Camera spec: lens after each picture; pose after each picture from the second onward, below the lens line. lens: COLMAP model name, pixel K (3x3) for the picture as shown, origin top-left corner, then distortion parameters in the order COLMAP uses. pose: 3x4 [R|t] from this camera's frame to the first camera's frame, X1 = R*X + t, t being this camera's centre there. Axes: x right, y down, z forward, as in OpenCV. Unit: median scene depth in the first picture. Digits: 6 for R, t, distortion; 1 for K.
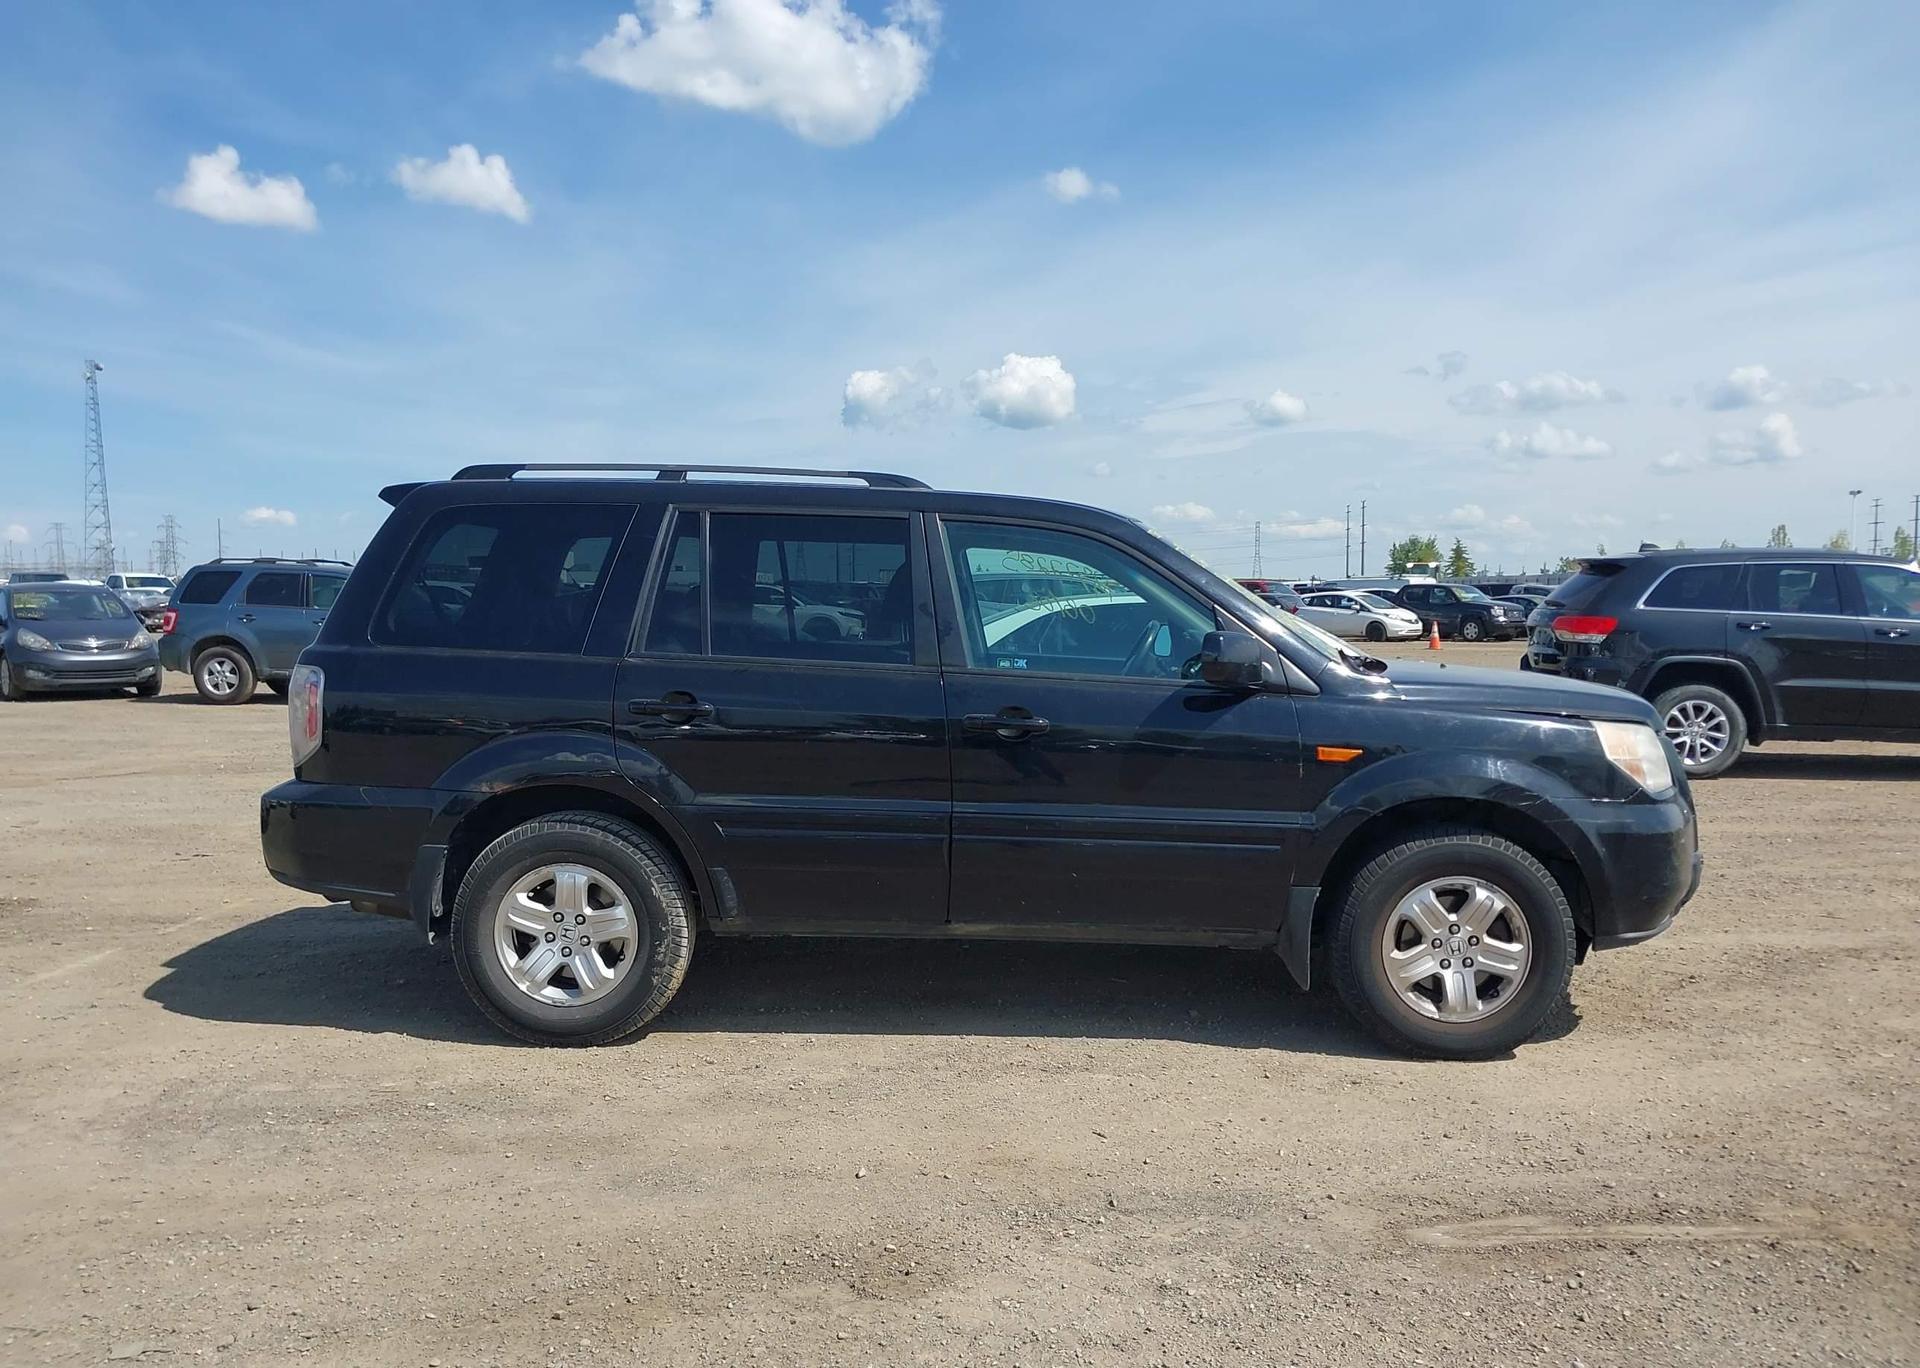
lens RADIAL K [[1508.9, 0, 971.8], [0, 1508.9, 677.2], [0, 0, 1]] dist [0.037087, -0.053207]
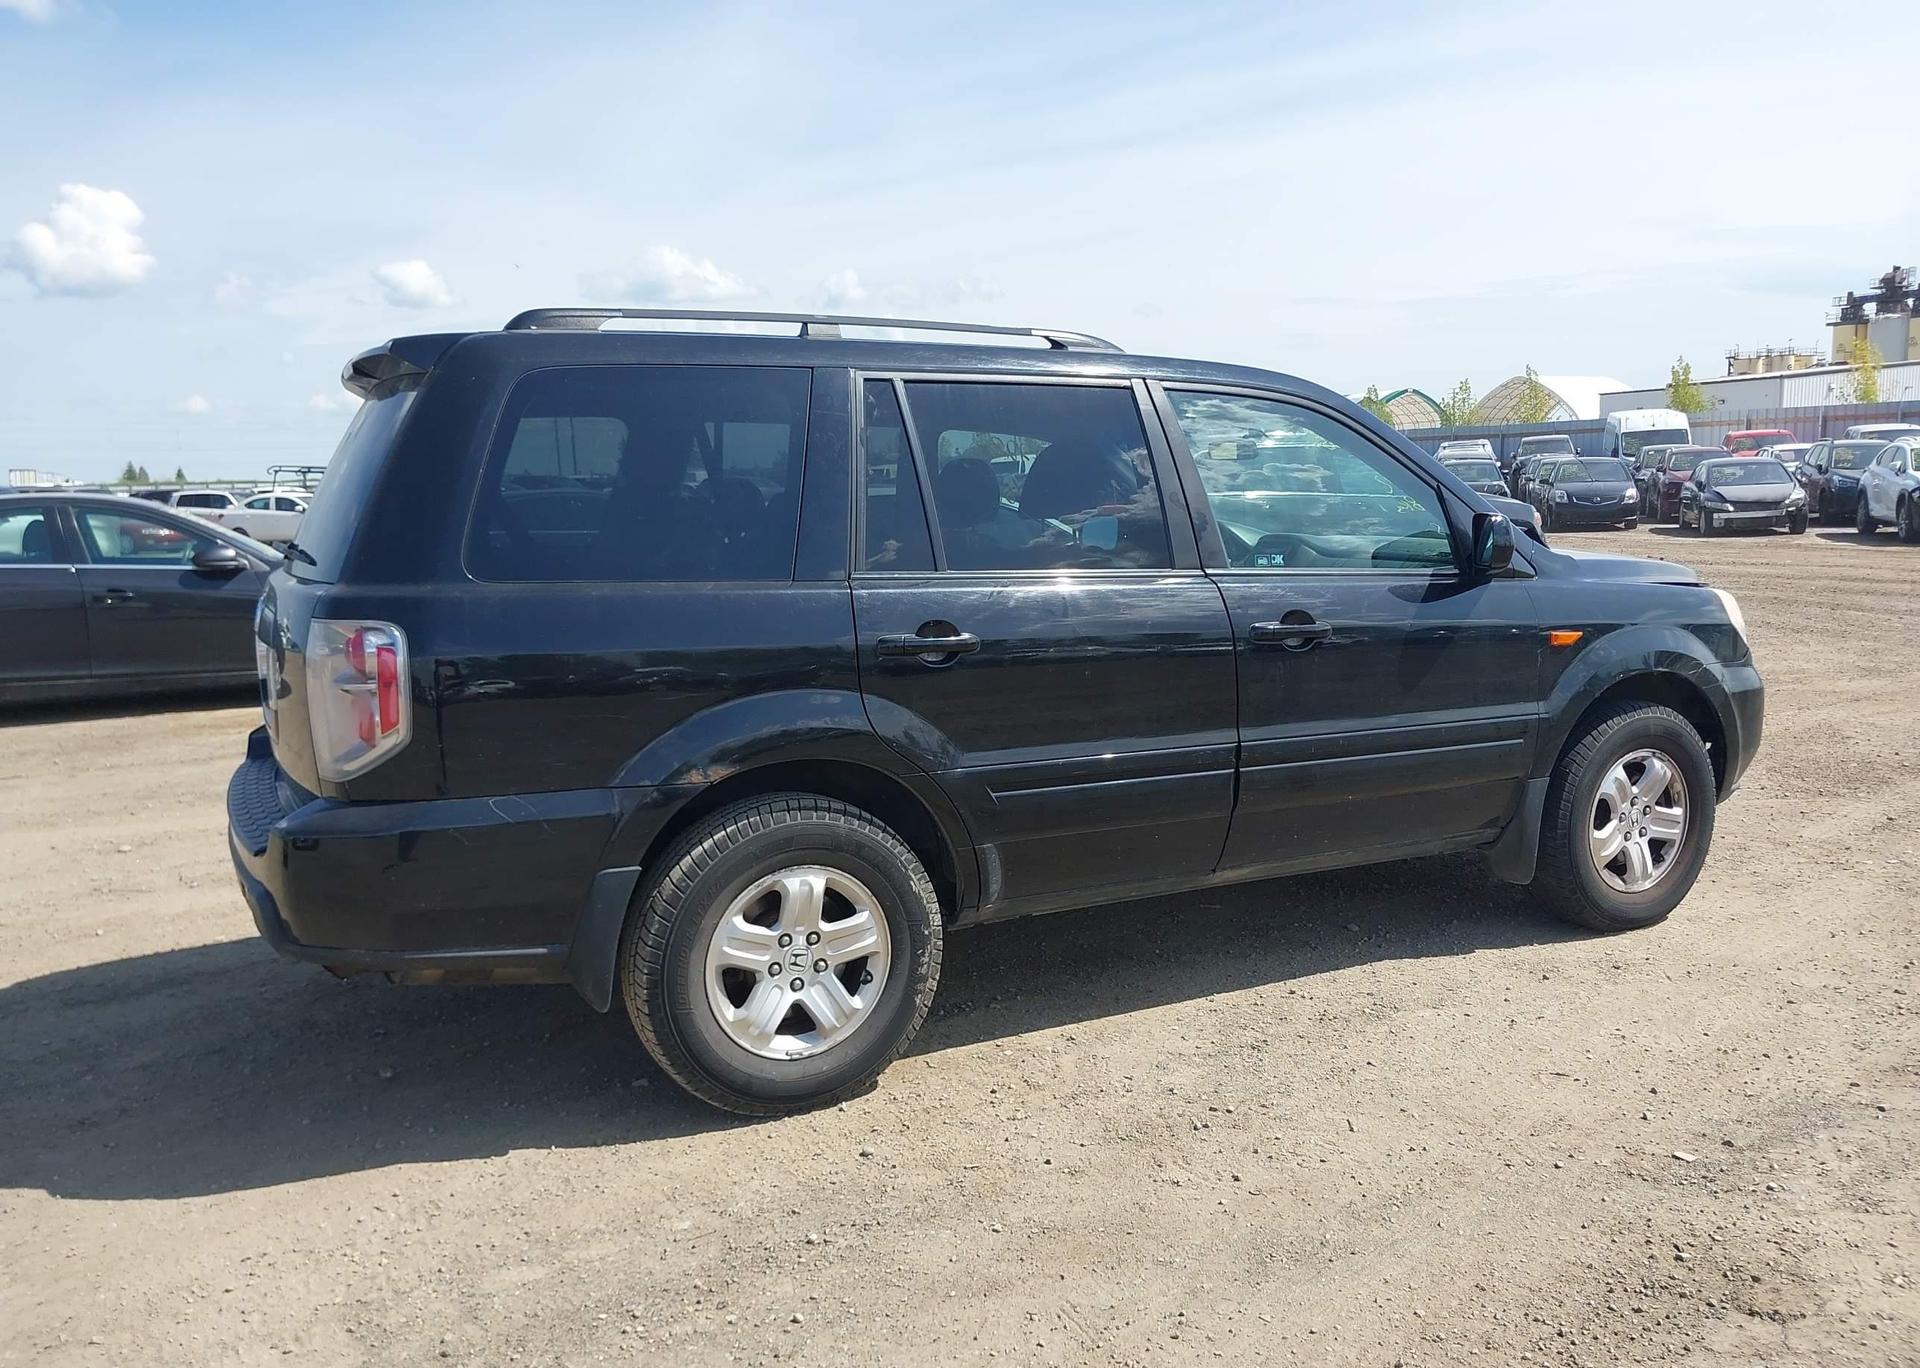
lens RADIAL K [[1508.9, 0, 990.9], [0, 1508.9, 675.2], [0, 0, 1]] dist [0.037087, -0.053207]
pose [[0.872400, -0.085485, 0.481259, -0.528267], [0.052294, 0.995260, 0.081991, -0.022897], [-0.485987, -0.046362, 0.872735, 0.324608]]
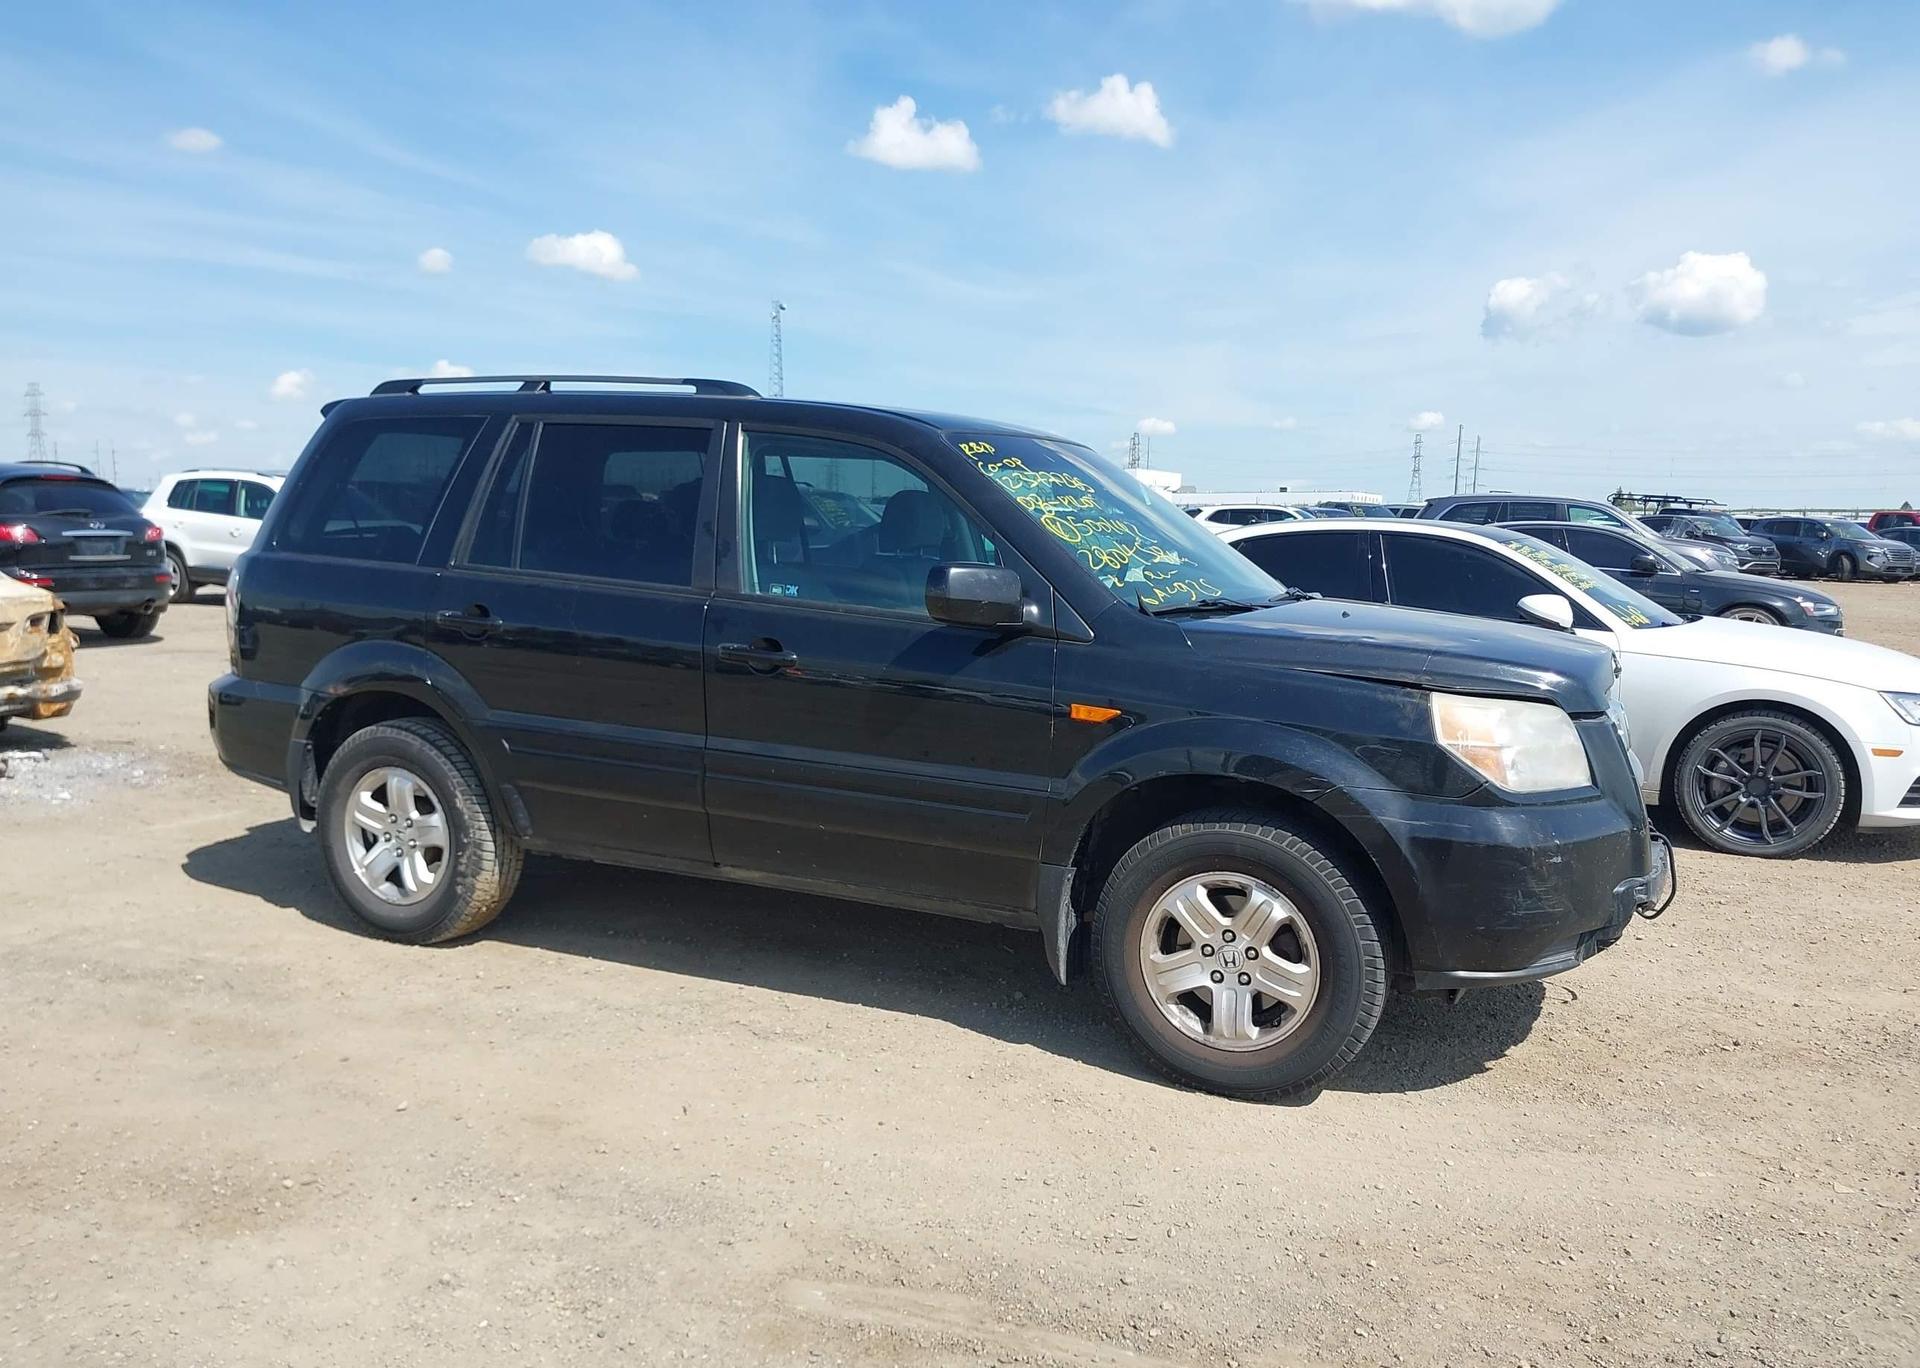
lens RADIAL K [[1508.9, 0, 971.6], [0, 1508.9, 696.9], [0, 0, 1]] dist [0.037087, -0.053207]
pose [[0.921402, 0.063779, -0.383342, 0.487211], [-0.039527, 0.996706, 0.070820, -0.013794], [0.386596, -0.050101, 0.920887, 0.202311]]
